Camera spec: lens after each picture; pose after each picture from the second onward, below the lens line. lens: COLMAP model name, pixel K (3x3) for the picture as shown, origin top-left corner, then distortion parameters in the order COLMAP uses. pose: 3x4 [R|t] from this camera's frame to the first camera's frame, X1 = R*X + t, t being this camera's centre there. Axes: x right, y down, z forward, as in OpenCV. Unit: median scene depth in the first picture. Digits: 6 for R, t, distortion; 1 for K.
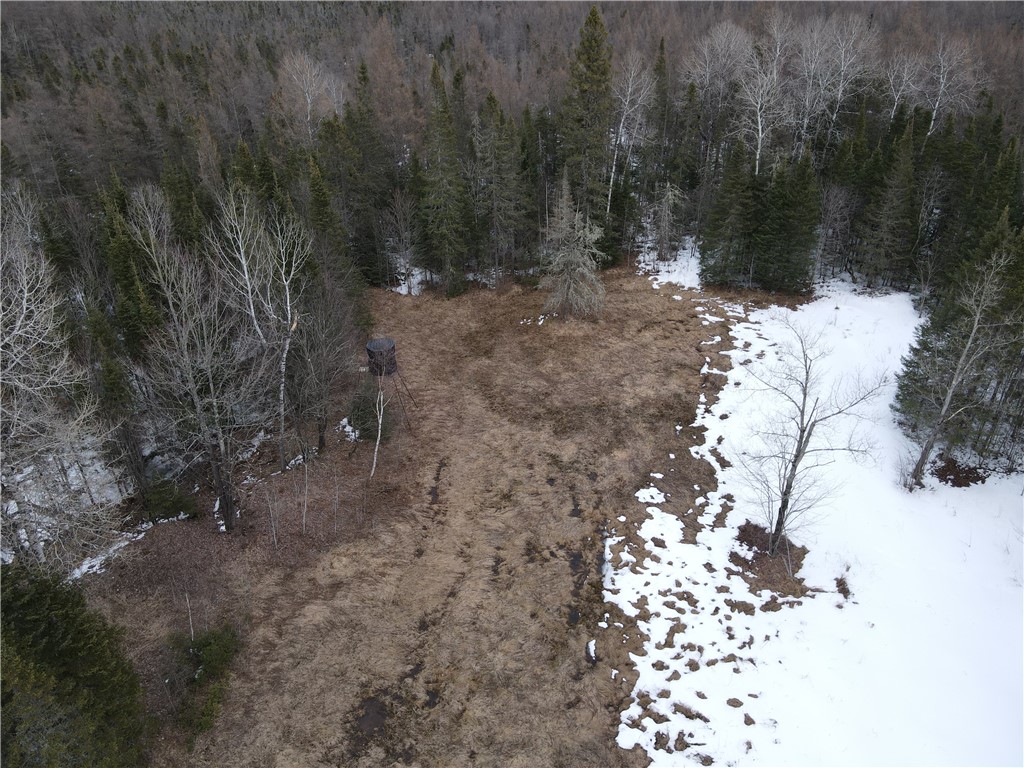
lens RADIAL K [[744.6, 0, 512.2], [0, 744.6, 383.7], [0, 0, 1]] dist [0.016862, -0.003651]
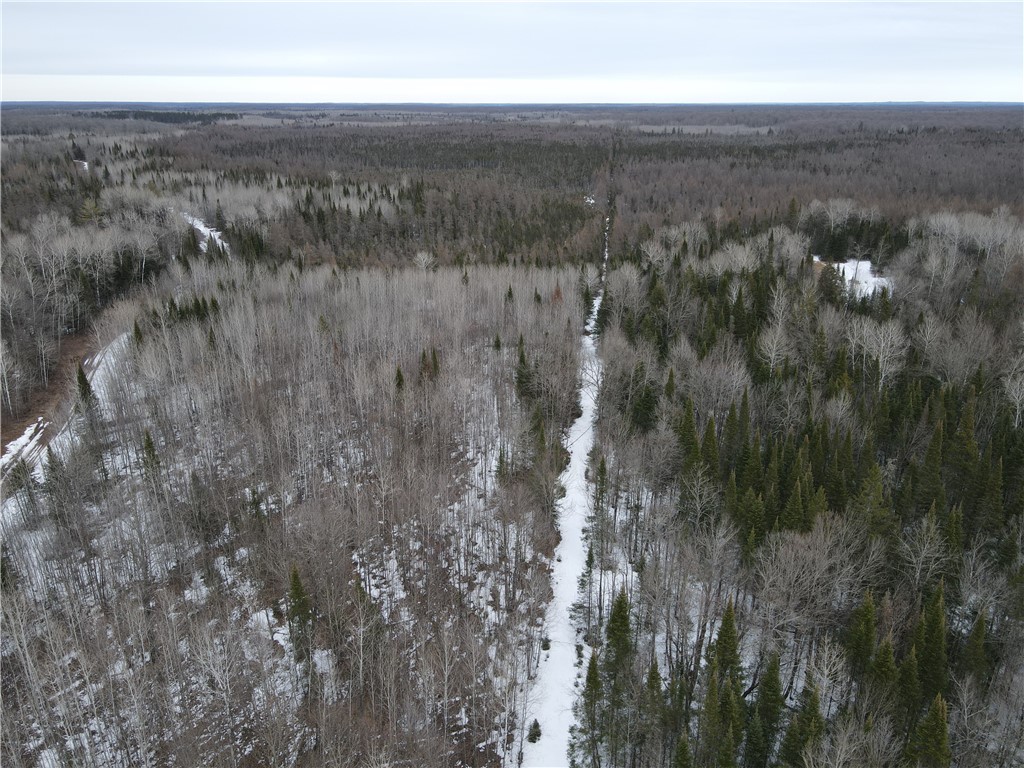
lens RADIAL K [[744.6, 0, 511.9], [0, 744.6, 384.3], [0, 0, 1]] dist [0.016862, -0.003651]
pose [[0.999426, -0.003025, 0.033739, -1.705223], [0.008321, 0.987409, -0.157966, 1.266269], [-0.032837, 0.158156, 0.986868, -3.126443]]
